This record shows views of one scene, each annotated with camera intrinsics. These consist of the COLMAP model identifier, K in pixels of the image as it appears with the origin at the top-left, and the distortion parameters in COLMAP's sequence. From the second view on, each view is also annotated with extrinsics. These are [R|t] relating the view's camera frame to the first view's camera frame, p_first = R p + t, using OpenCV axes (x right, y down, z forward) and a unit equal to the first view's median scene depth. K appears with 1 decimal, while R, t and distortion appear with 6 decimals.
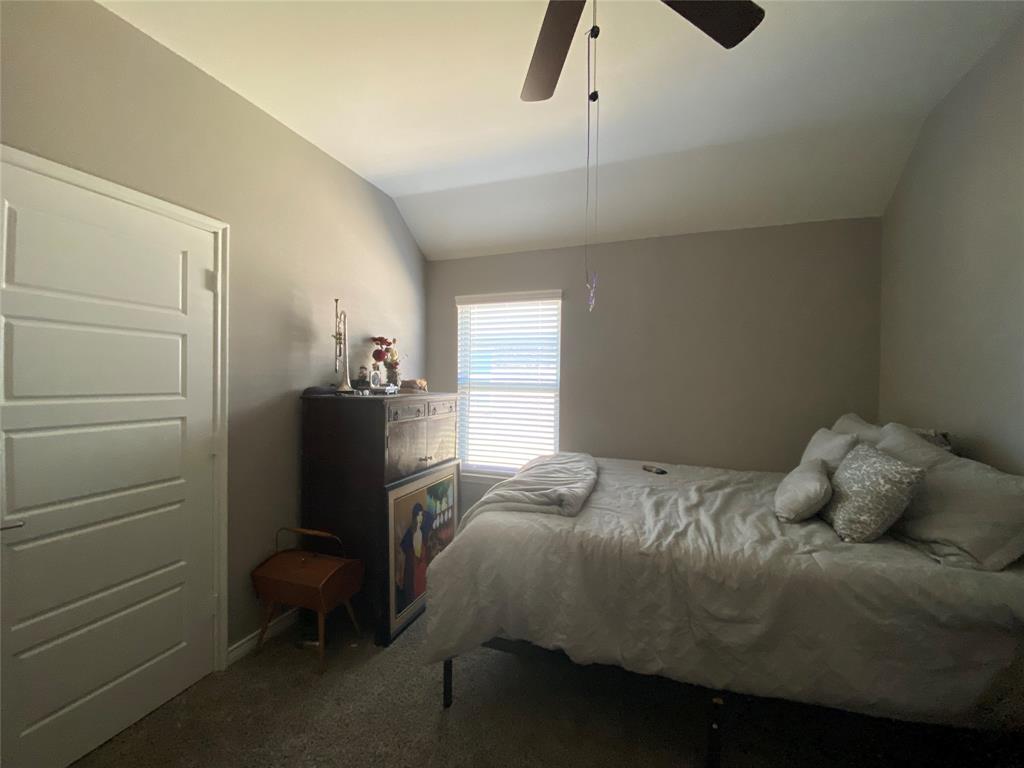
lens RADIAL K [[415.1, 0, 512.0], [0, 415.1, 384.0], [0, 0, 1]] dist [0.025858, -0.024630]
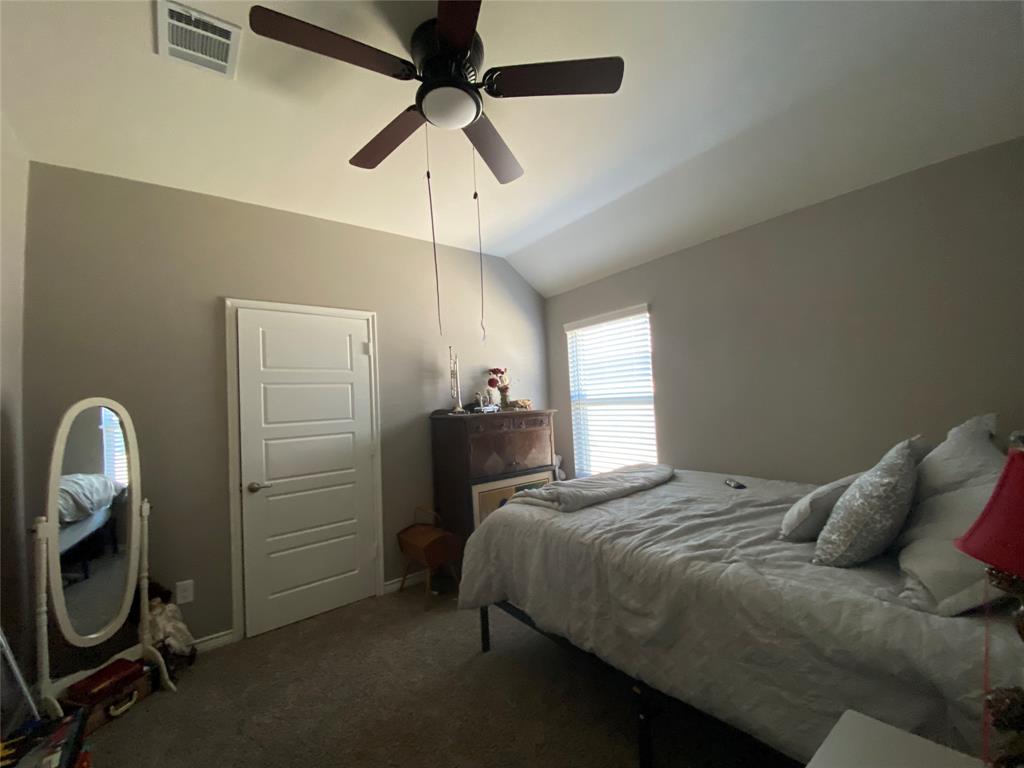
lens RADIAL K [[415.1, 0, 512.0], [0, 415.1, 384.0], [0, 0, 1]] dist [0.025858, -0.024630]
pose [[0.836566, -0.078964, -0.542146, 0.628652], [0.056108, 0.996704, -0.058593, 0.019523], [0.544986, 0.018598, 0.838239, -0.058473]]
